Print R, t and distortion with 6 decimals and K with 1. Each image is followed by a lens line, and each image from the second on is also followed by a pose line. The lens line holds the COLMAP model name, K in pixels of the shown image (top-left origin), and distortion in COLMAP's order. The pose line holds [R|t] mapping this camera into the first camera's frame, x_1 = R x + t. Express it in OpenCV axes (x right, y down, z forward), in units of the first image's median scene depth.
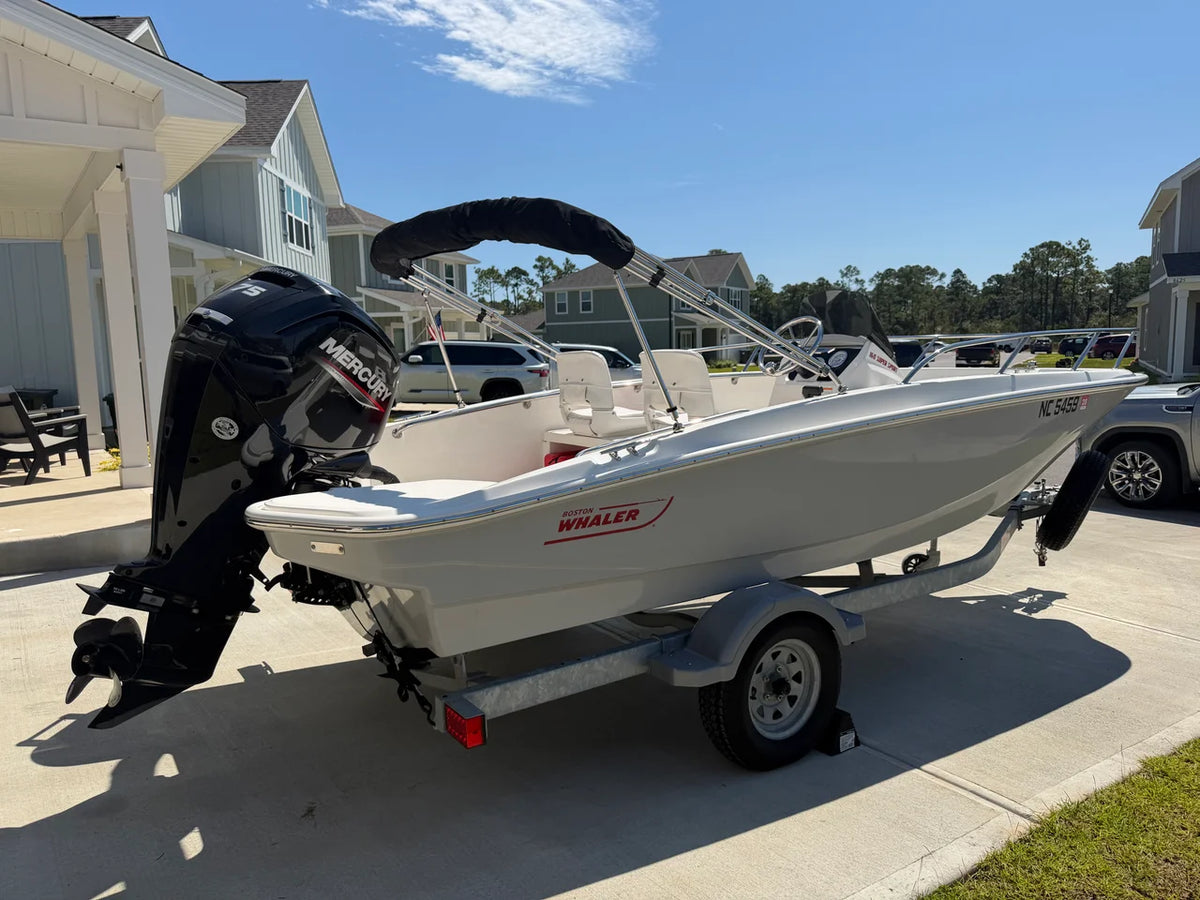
lens RADIAL K [[852.8, 0, 600.0], [0, 852.8, 450.0], [0, 0, 1]] dist [0.086587, -0.126762]
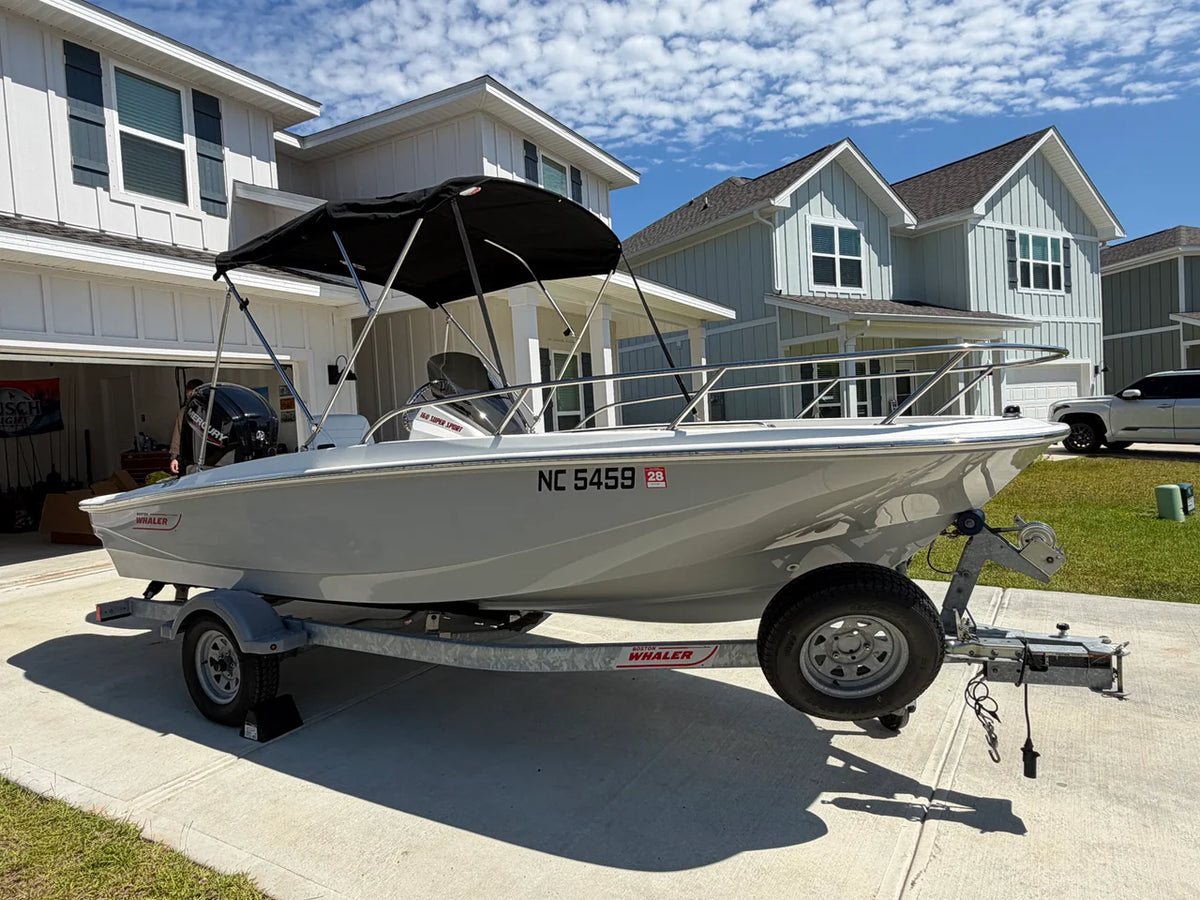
lens RADIAL K [[736.5, 0, 597.9], [0, 736.5, 451.1], [0, 0, 1]] dist [-0.001467, 0.002859]
pose [[0.441880, 0.034867, -0.896396, 0.336471], [-0.062189, 0.998031, 0.008164, -0.024582], [0.894916, 0.052139, 0.443178, 0.224959]]
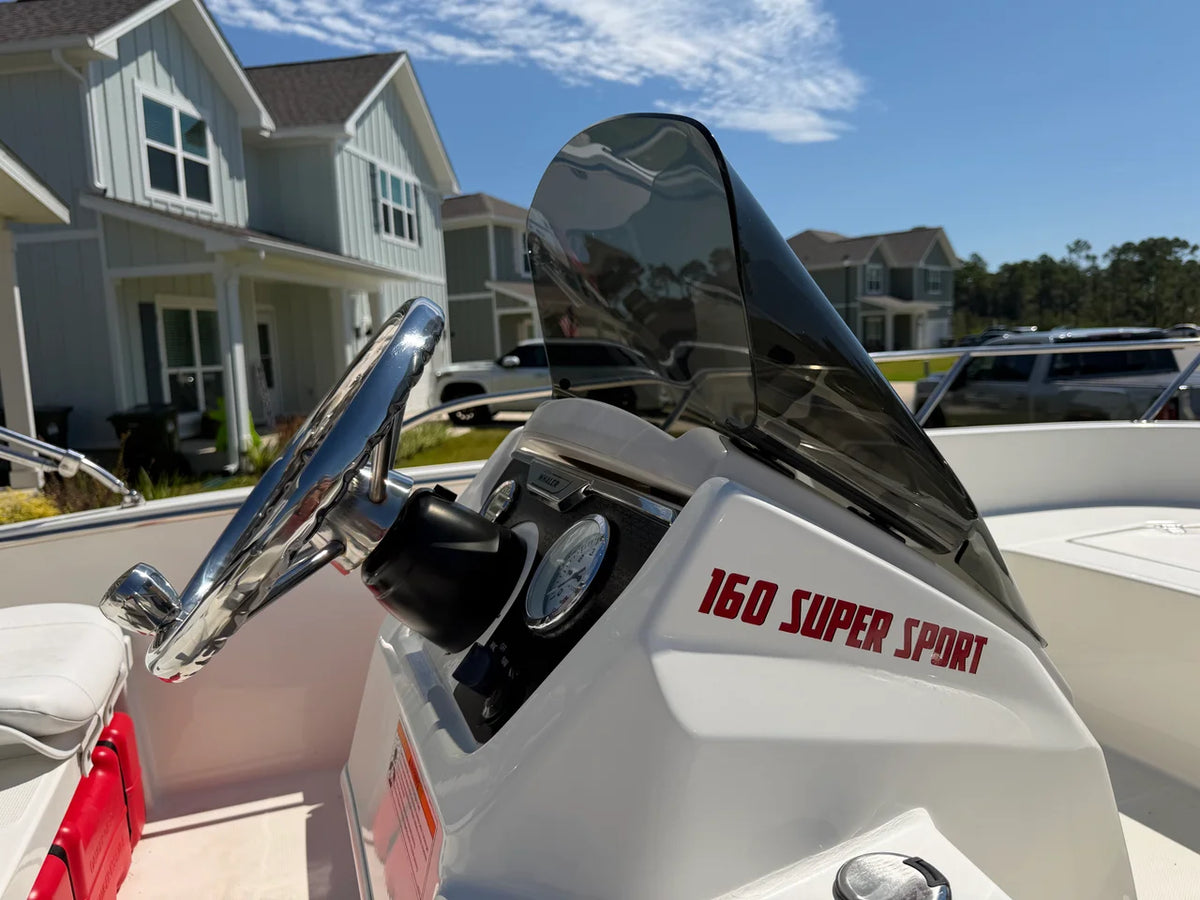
lens RADIAL K [[870.8, 0, 600.0], [0, 870.8, 450.0], [0, 0, 1]] dist [-0.009631, -0.004142]
pose [[0.975477, 0.008908, -0.219922, 0.091276], [-0.007154, 0.999936, 0.008768, -0.036629], [0.219986, -0.006980, 0.975478, 0.248032]]
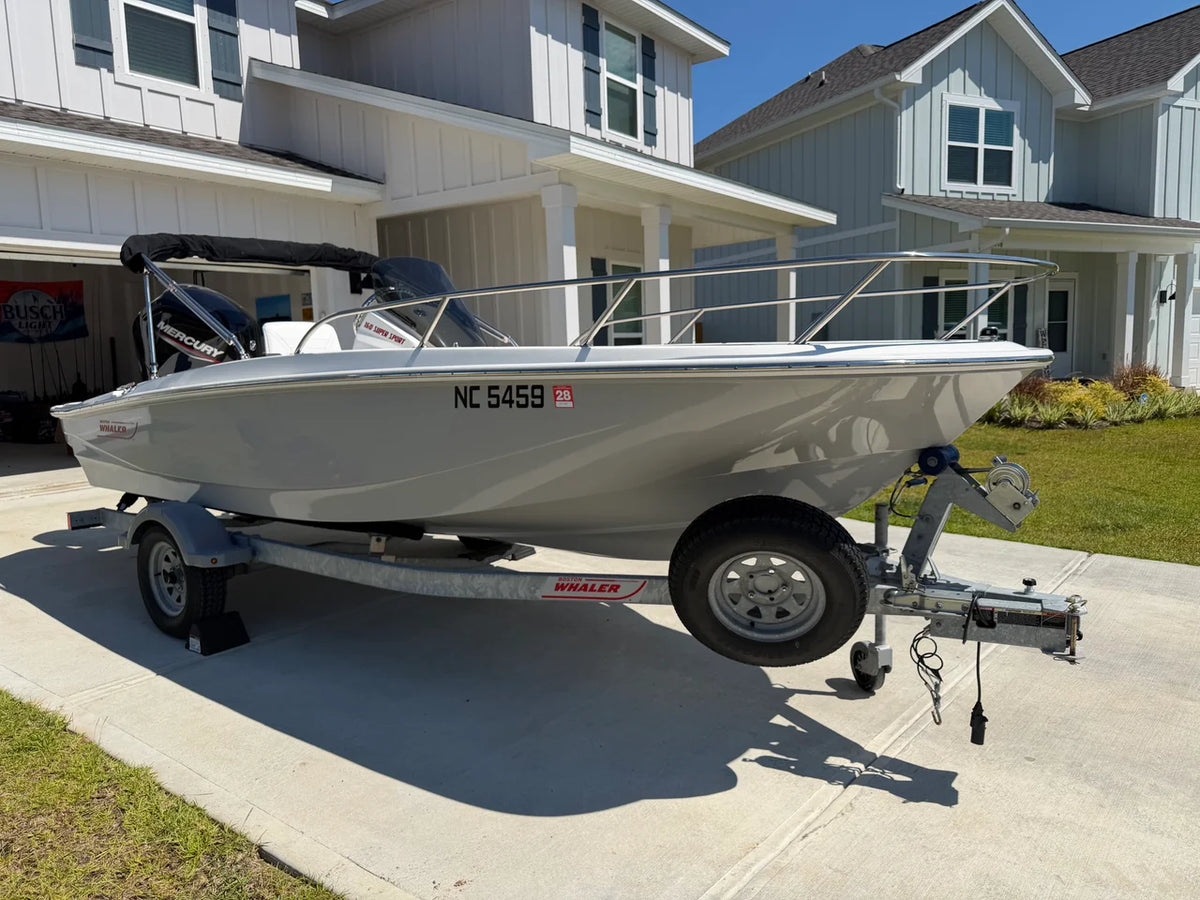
lens RADIAL K [[854.0, 0, 605.3], [0, 854.0, 455.9], [0, 0, 1]] dist [0.060459, -0.074478]
pose [[0.332626, 0.129338, -0.934148, 0.370293], [-0.092690, 0.990238, 0.104100, -0.025388], [0.938493, 0.051960, 0.341367, 0.261201]]
